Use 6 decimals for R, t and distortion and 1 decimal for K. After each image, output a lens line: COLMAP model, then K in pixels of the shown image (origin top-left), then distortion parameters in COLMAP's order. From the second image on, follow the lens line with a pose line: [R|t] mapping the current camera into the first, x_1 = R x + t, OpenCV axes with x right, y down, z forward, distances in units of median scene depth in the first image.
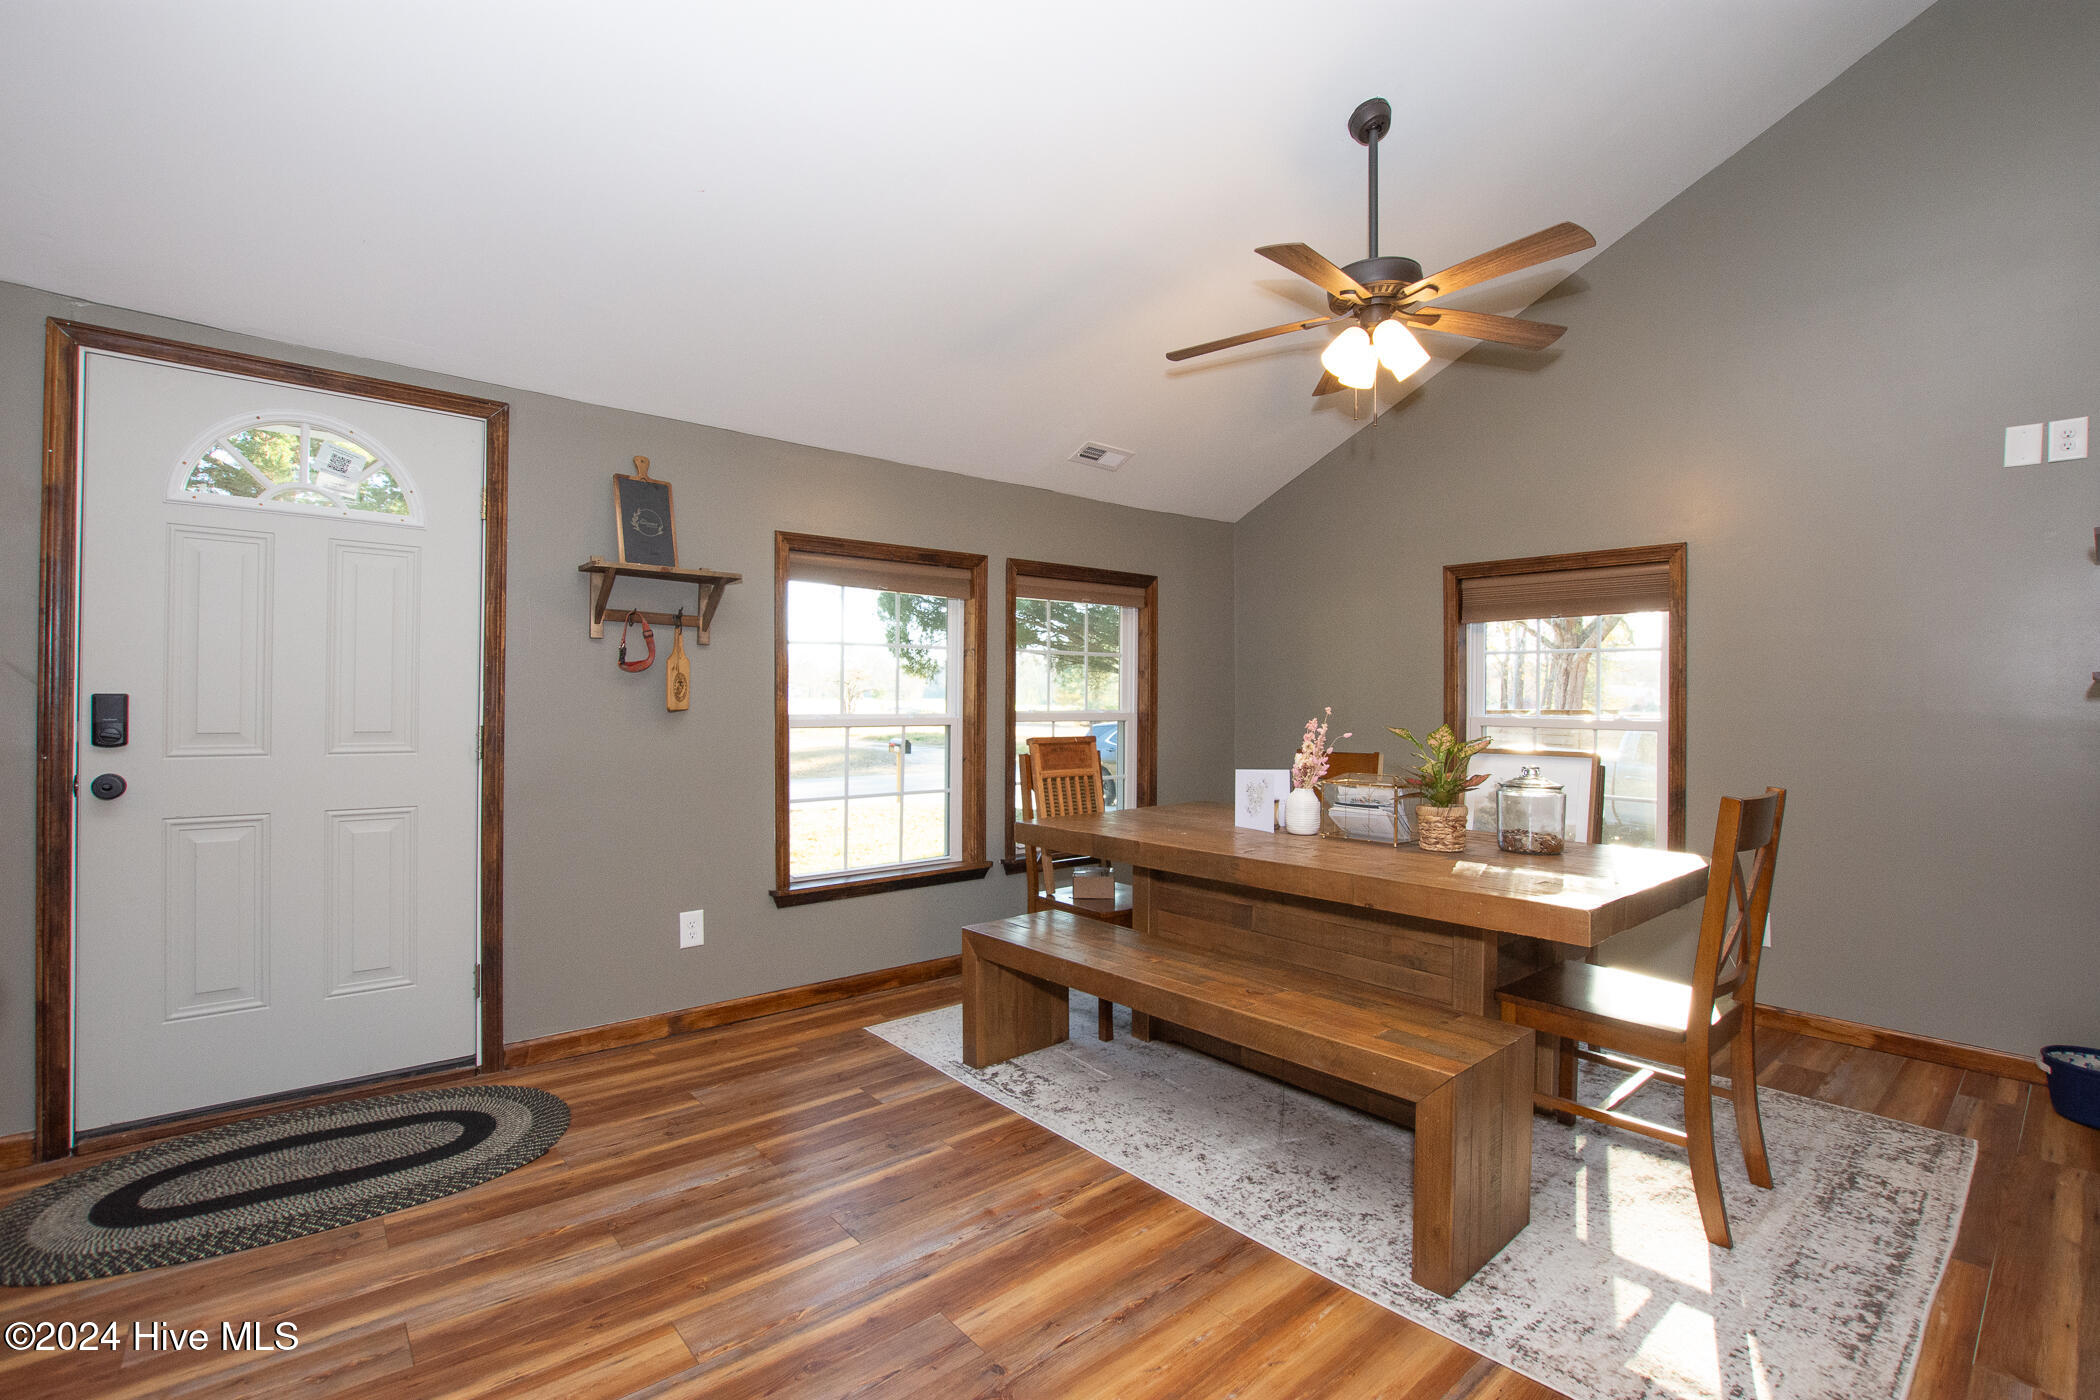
lens RADIAL K [[930.4, 0, 1050.0], [0, 930.4, 700.0], [0, 0, 1]] dist [-0.024334, -0.000191]
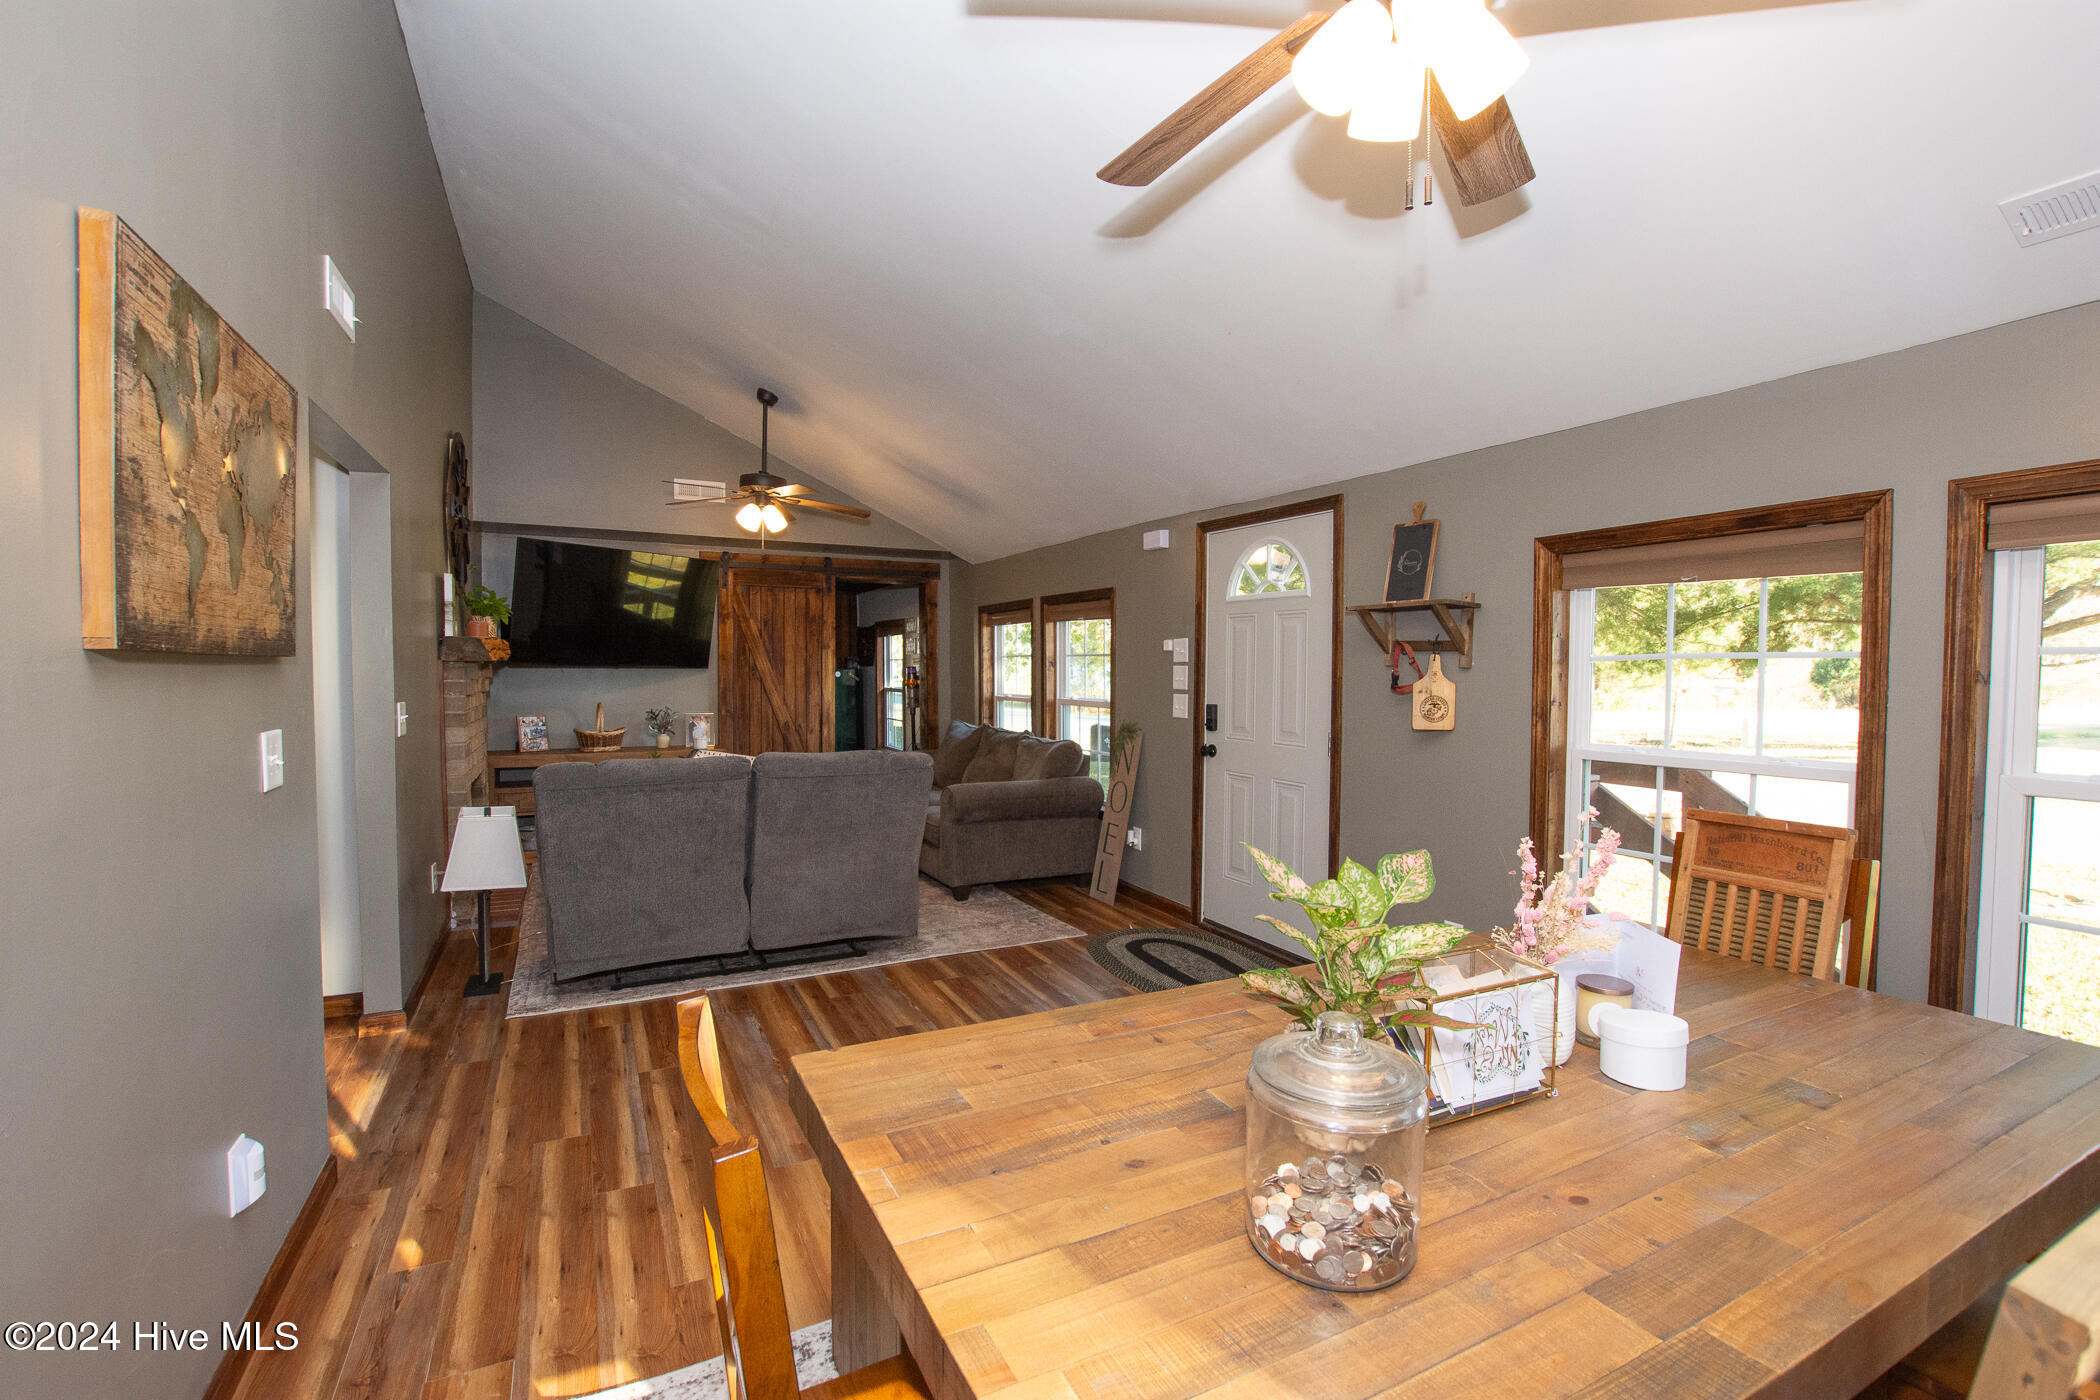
lens RADIAL K [[932.3, 0, 1050.0], [0, 932.3, 700.0], [0, 0, 1]] dist [-0.033957, 0.005631]
pose [[-0.232257, 0.025550, -0.972319, 0.982331], [-0.007073, 0.999584, 0.027956, -0.067040], [0.972629, 0.013370, -0.231979, 1.071327]]
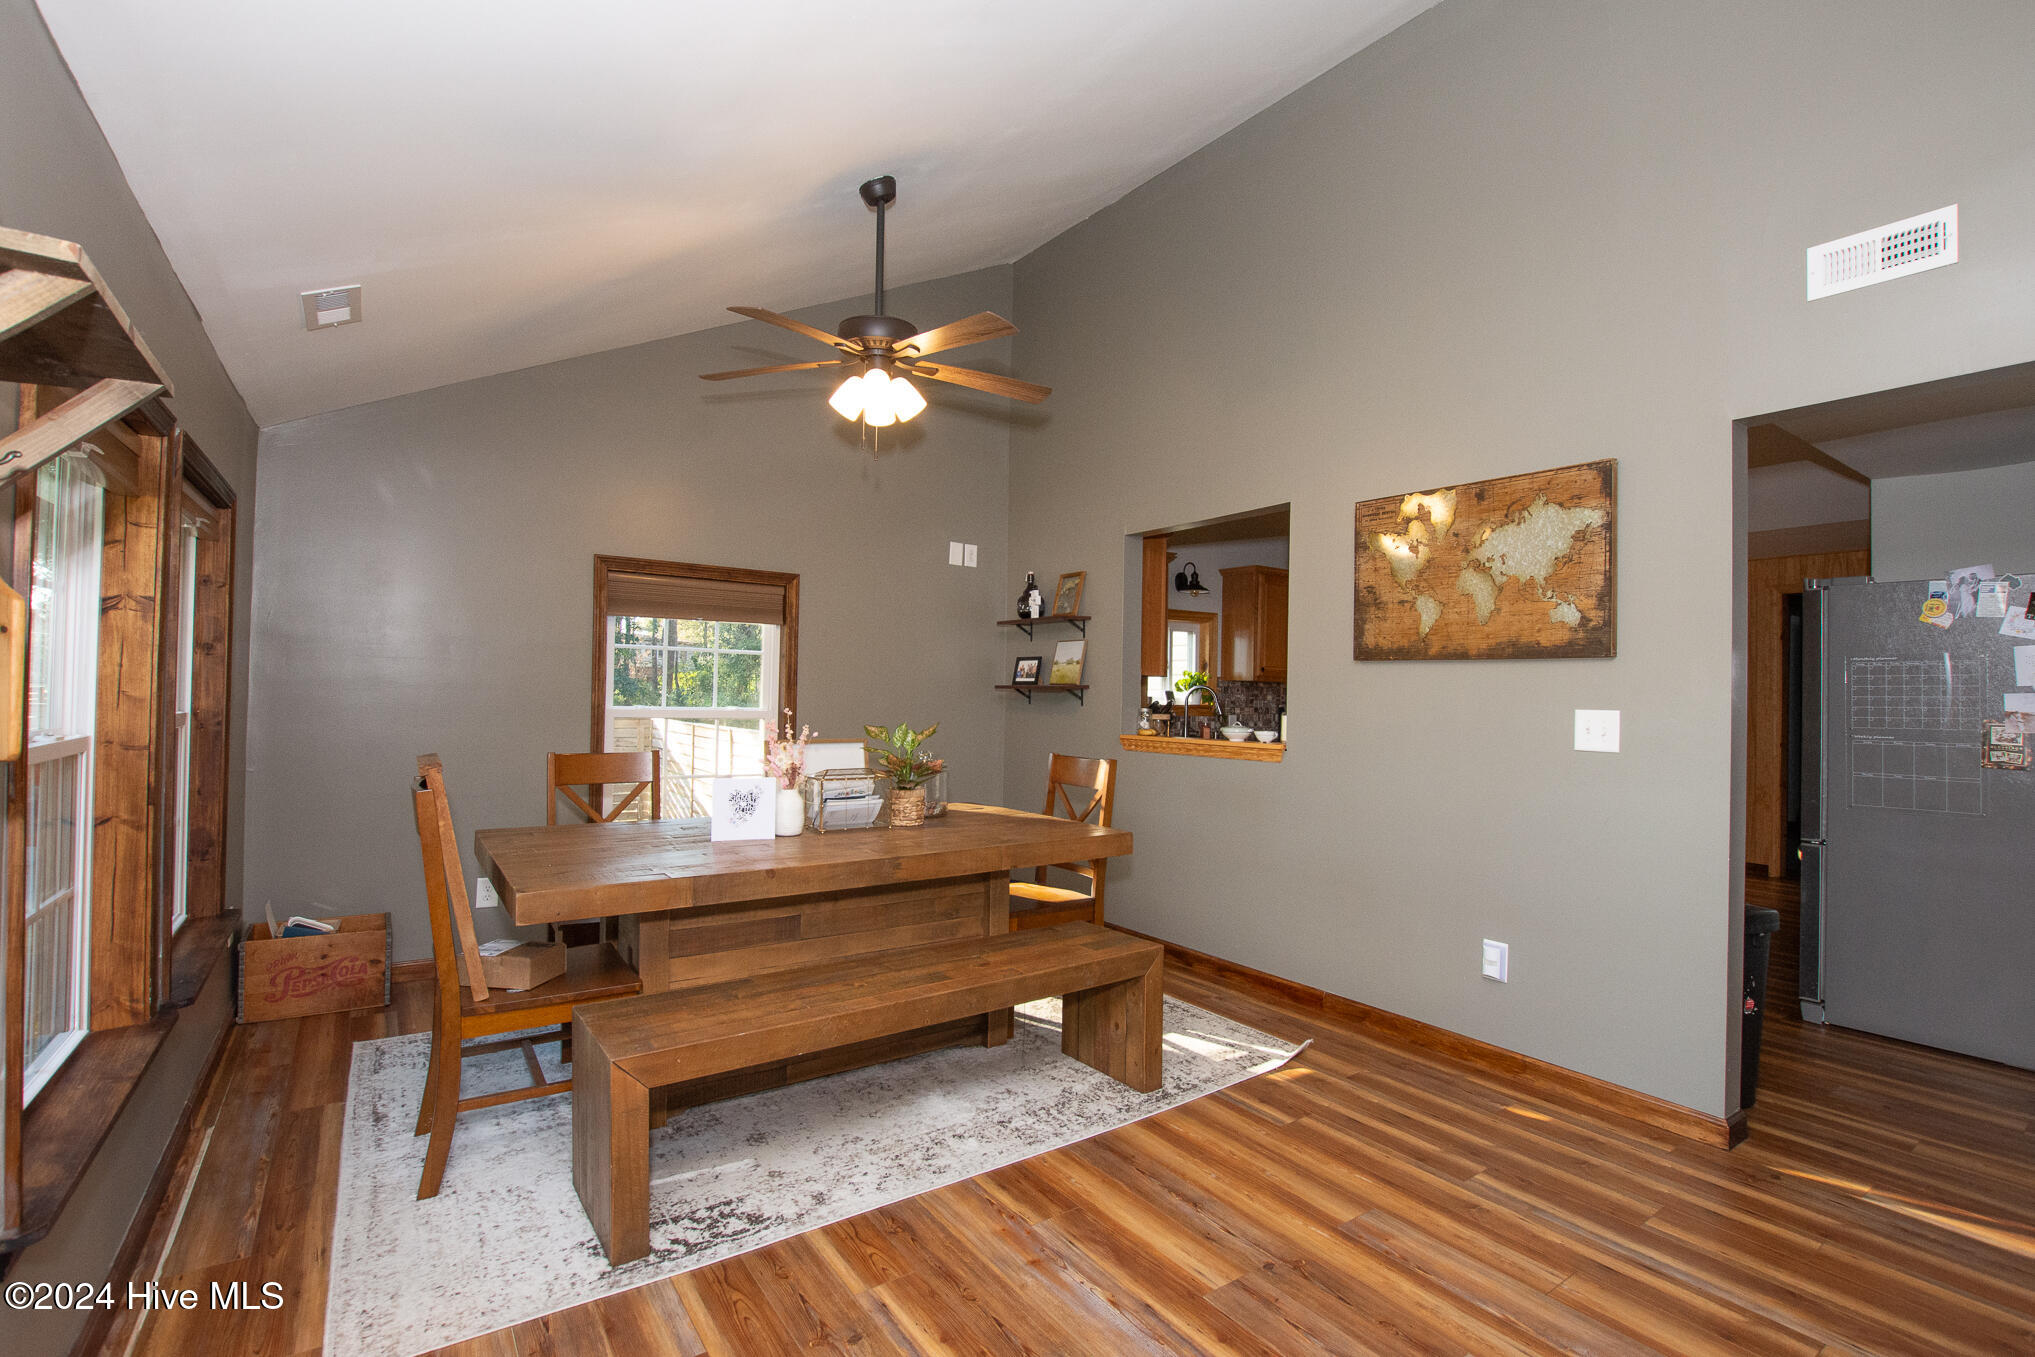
lens RADIAL K [[929.4, 0, 1017.5], [0, 929.4, 678.5], [0, 0, 1]] dist [-0.032501, 0.006859]
pose [[0.094414, 0.009415, 0.995488, -0.873472], [-0.019340, 0.999784, -0.007622, -0.027697], [-0.995345, -0.018534, 0.094576, 0.818687]]
